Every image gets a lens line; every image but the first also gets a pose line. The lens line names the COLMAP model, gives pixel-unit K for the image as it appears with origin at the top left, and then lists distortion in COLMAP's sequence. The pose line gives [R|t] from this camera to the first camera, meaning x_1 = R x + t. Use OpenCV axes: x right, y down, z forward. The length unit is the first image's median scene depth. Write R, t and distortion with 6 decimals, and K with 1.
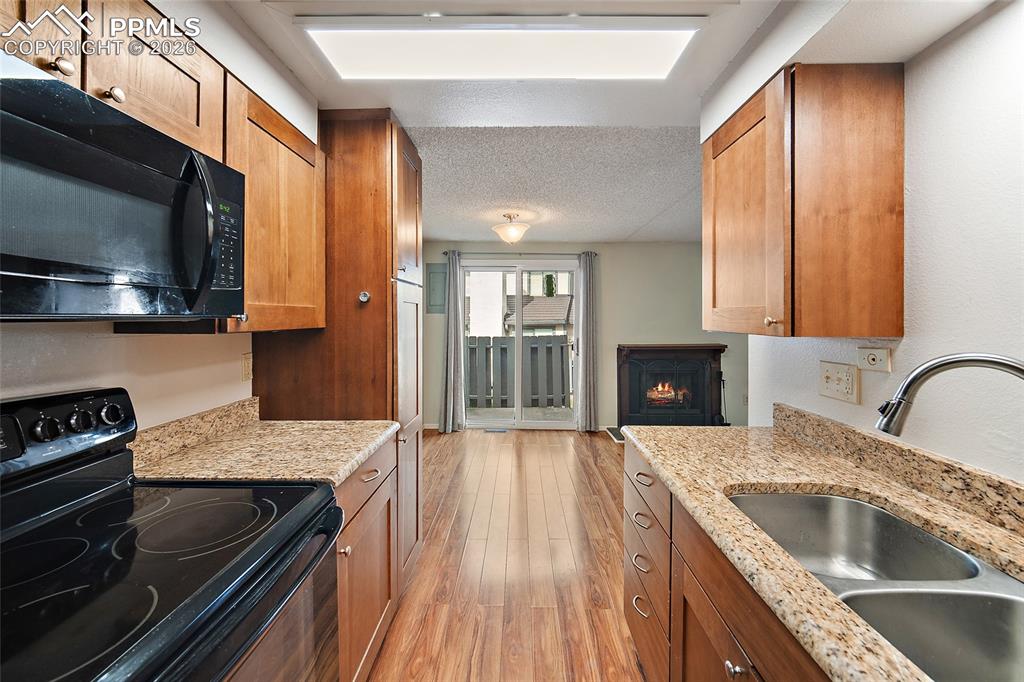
lens RADIAL K [[414.6, 0, 512.9], [0, 414.6, 318.6], [0, 0, 1]] dist [0.000000, -0.000022]
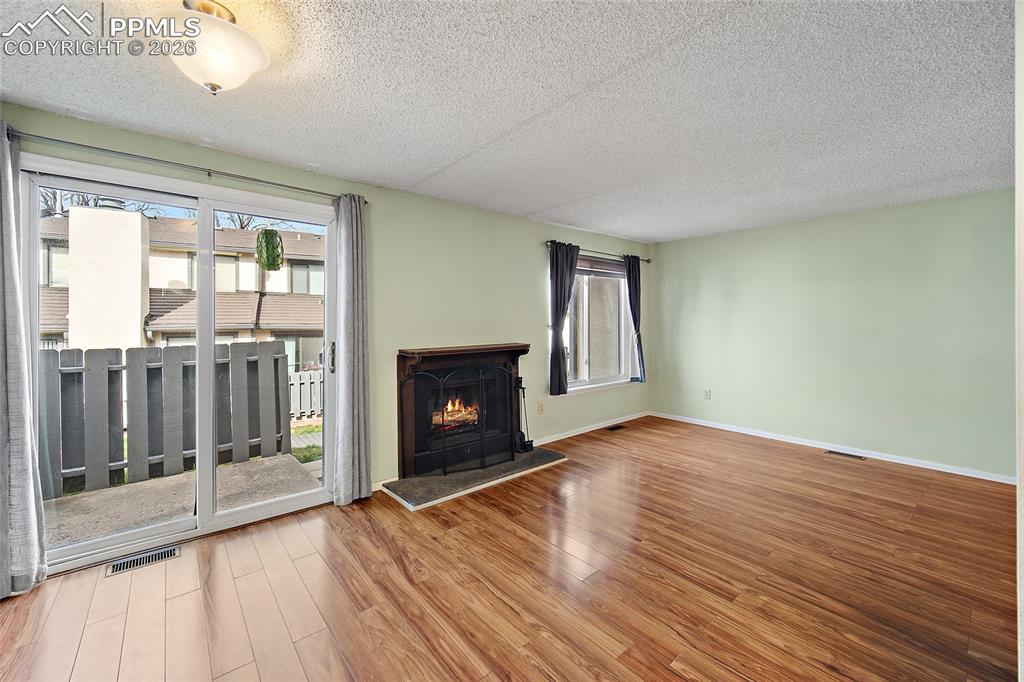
lens RADIAL K [[411.8, 0, 513.9], [0, 411.8, 321.0], [0, 0, 1]] dist [-0.001488, -0.000291]
pose [[0.752454, -0.001385, 0.658643, -0.032496], [0.007570, 0.999950, -0.006545, 0.023499], [-0.658601, 0.009911, 0.752427, 0.401427]]
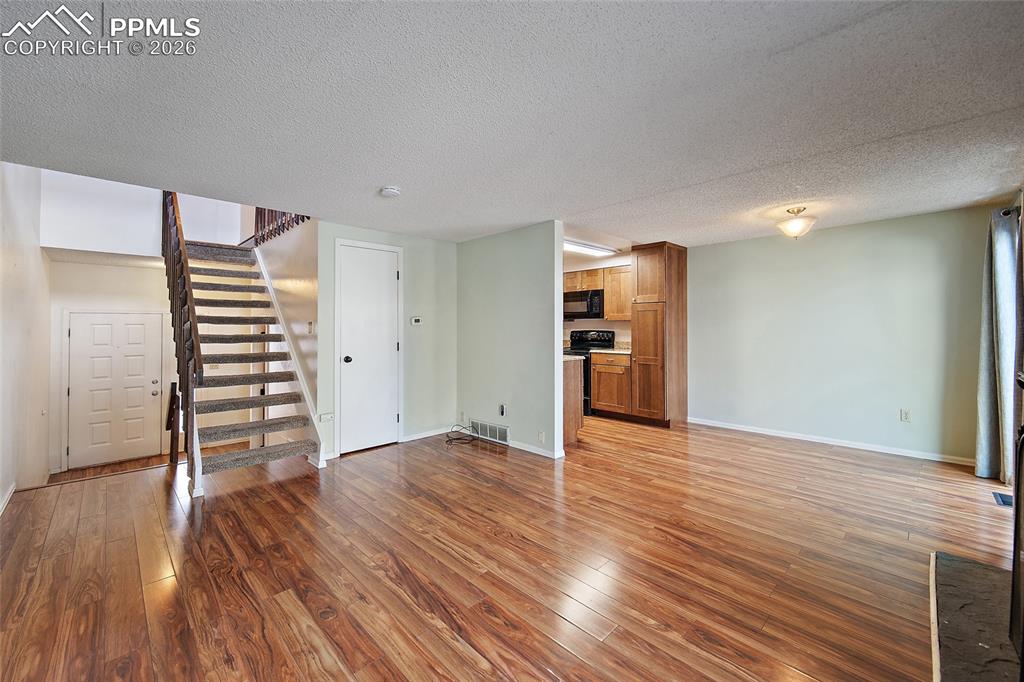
lens RADIAL K [[412.6, 0, 513.8], [0, 412.6, 327.2], [0, 0, 1]] dist [0.000320, 0.000418]
pose [[-0.705188, 0.004327, -0.709007, 0.861089], [0.000755, 0.999985, 0.005352, 0.020108], [0.709020, 0.003239, -0.705181, 0.893092]]
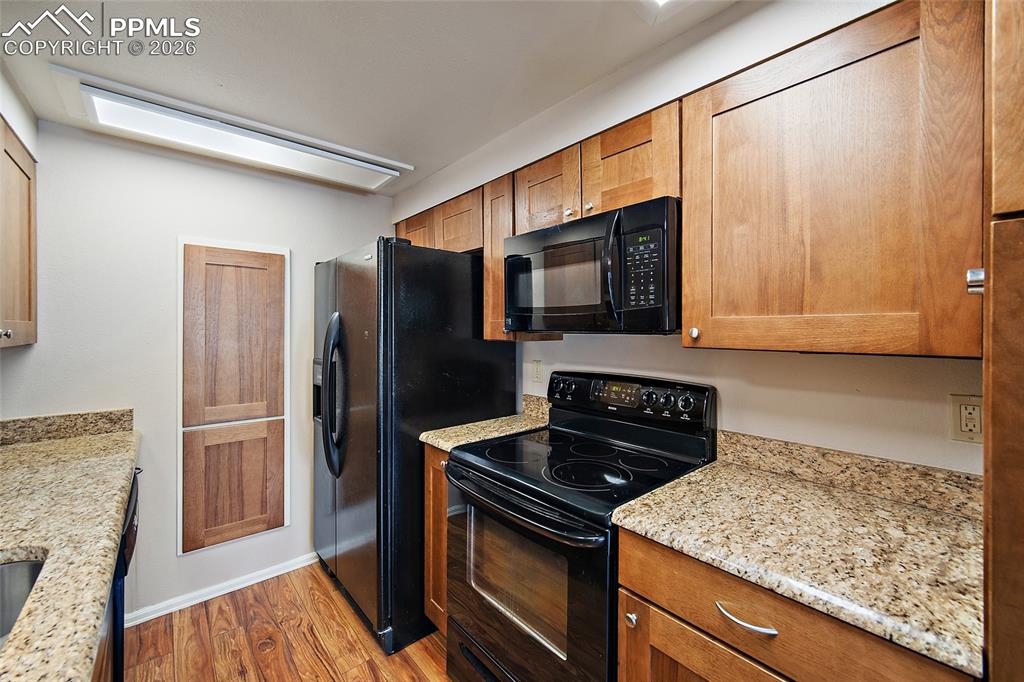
lens RADIAL K [[408.7, 0, 513.2], [0, 408.7, 328.8], [0, 0, 1]] dist [-0.000983, -0.000278]
pose [[-0.748463, -0.001279, -0.663175, 0.075958], [-0.003278, 0.999993, 0.001771, -0.003066], [0.663169, 0.003499, -0.748462, 0.356844]]
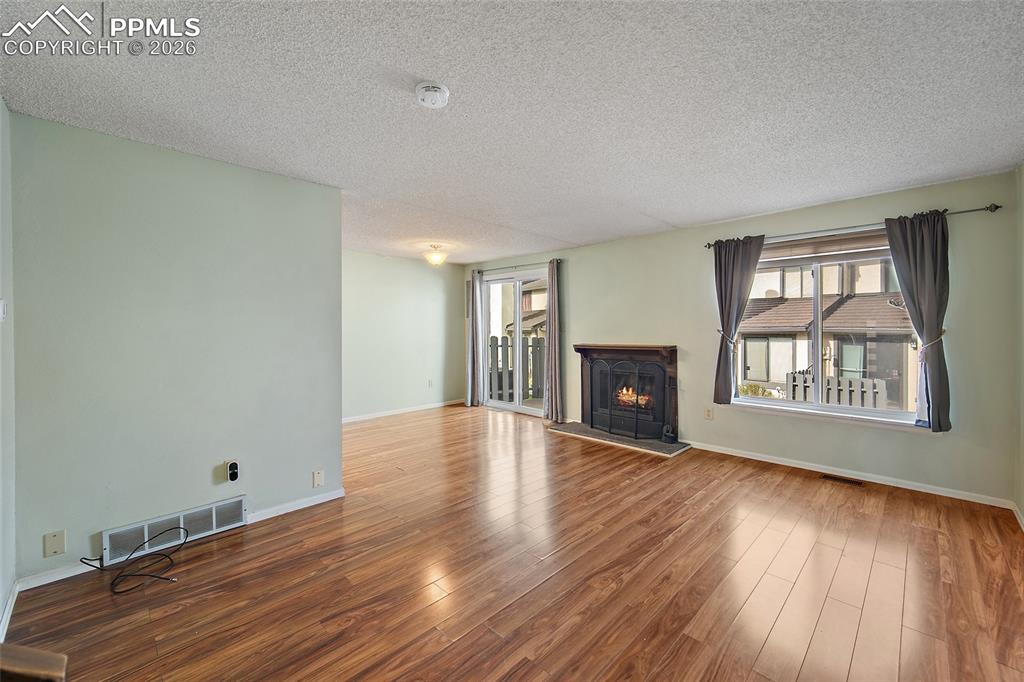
lens RADIAL K [[416.8, 0, 518.1], [0, 416.8, 331.0], [0, 0, 1]] dist [-0.001079, 0.000022]
pose [[0.721349, 0.001669, -0.692570, 0.869581], [0.001132, 0.999993, 0.003589, 0.026064], [0.692571, -0.003373, 0.721342, 0.126710]]
